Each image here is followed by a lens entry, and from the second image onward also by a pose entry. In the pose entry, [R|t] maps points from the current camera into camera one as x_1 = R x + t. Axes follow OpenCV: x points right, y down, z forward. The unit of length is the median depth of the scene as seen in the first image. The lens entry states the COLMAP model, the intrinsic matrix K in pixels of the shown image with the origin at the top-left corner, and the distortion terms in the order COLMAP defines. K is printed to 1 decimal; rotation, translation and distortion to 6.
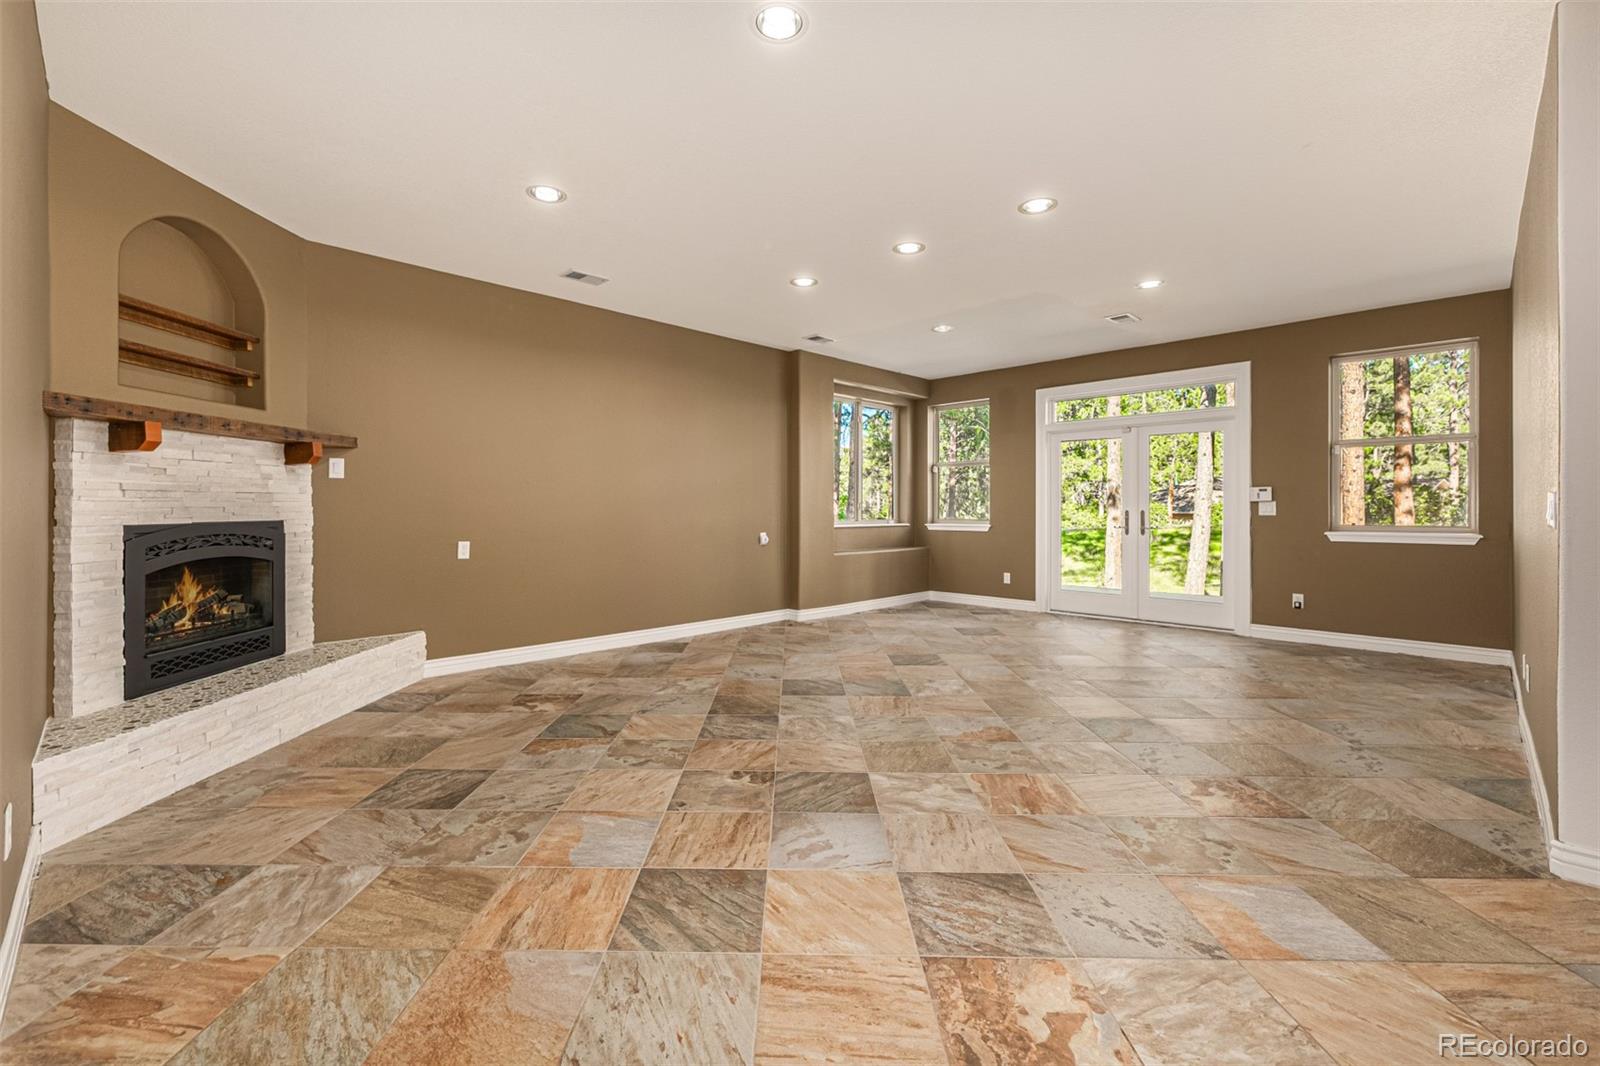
lens RADIAL K [[679.2, 0, 791.8], [0, 679.2, 516.8], [0, 0, 1]] dist [-0.002967, -0.000001]
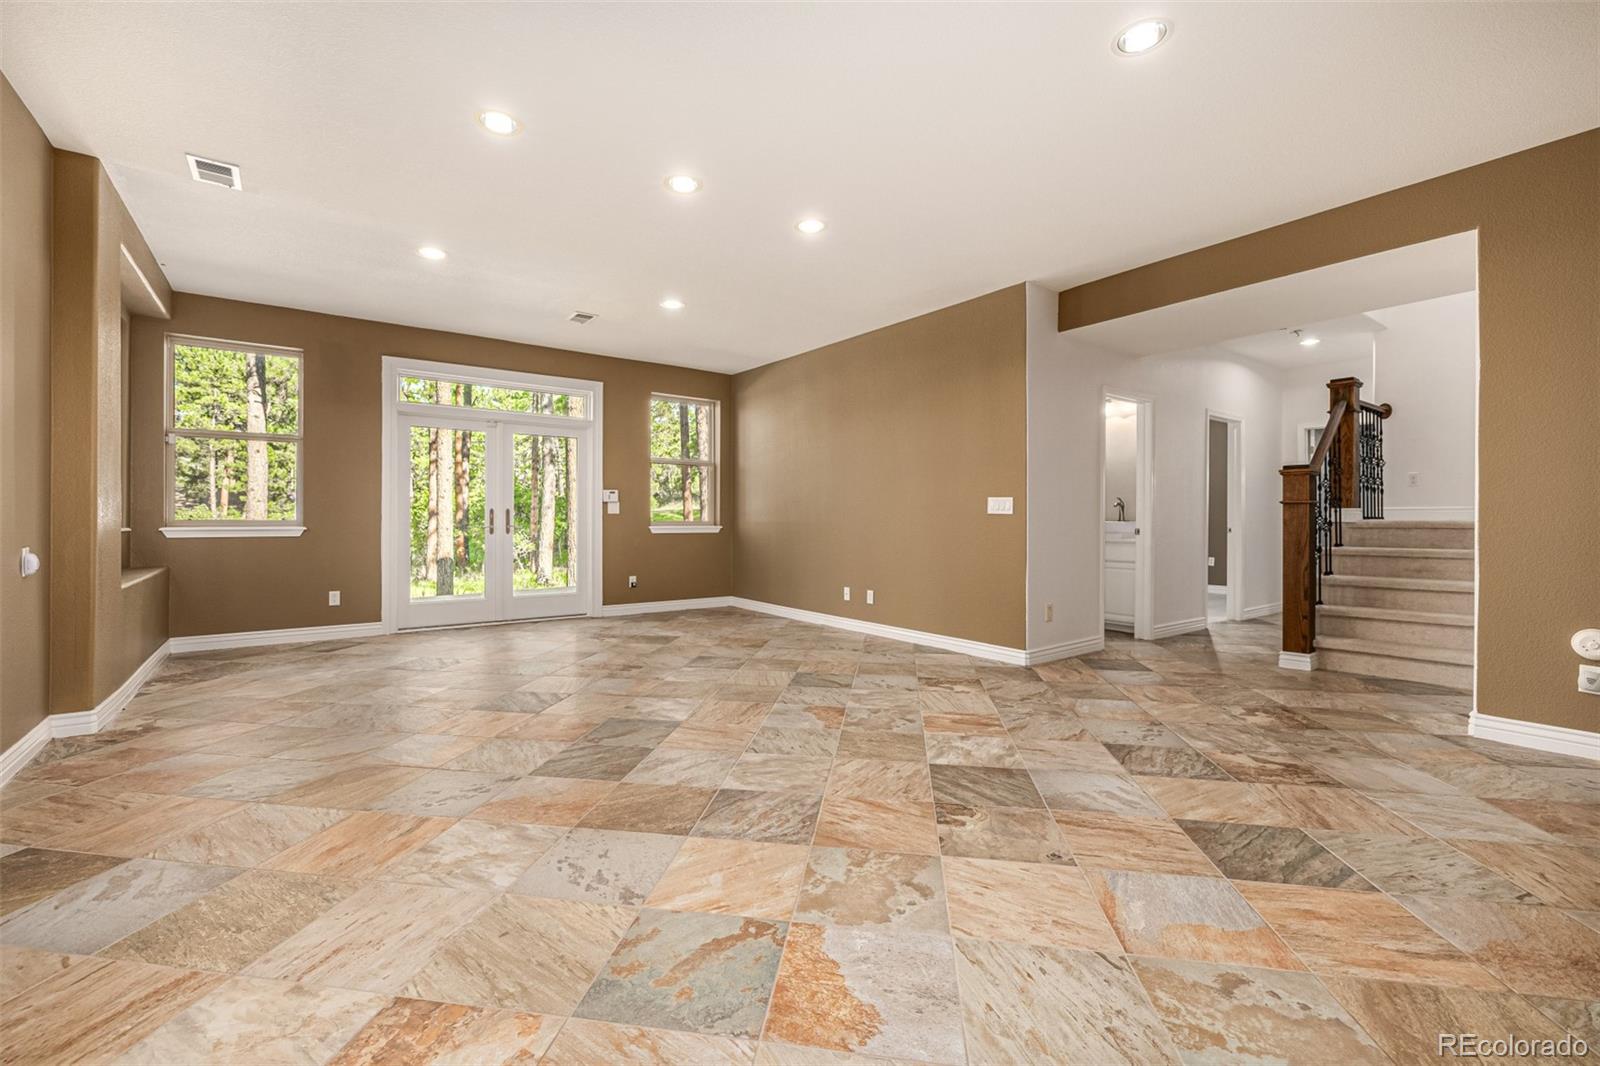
lens RADIAL K [[667.0, 0, 786.2], [0, 667.0, 518.5], [0, 0, 1]] dist [0.001353, 0.000185]
pose [[0.152338, -0.000297, 0.988328, -0.778780], [0.008550, 0.999963, -0.001018, 0.019037], [-0.988291, 0.008606, 0.152335, 0.938982]]
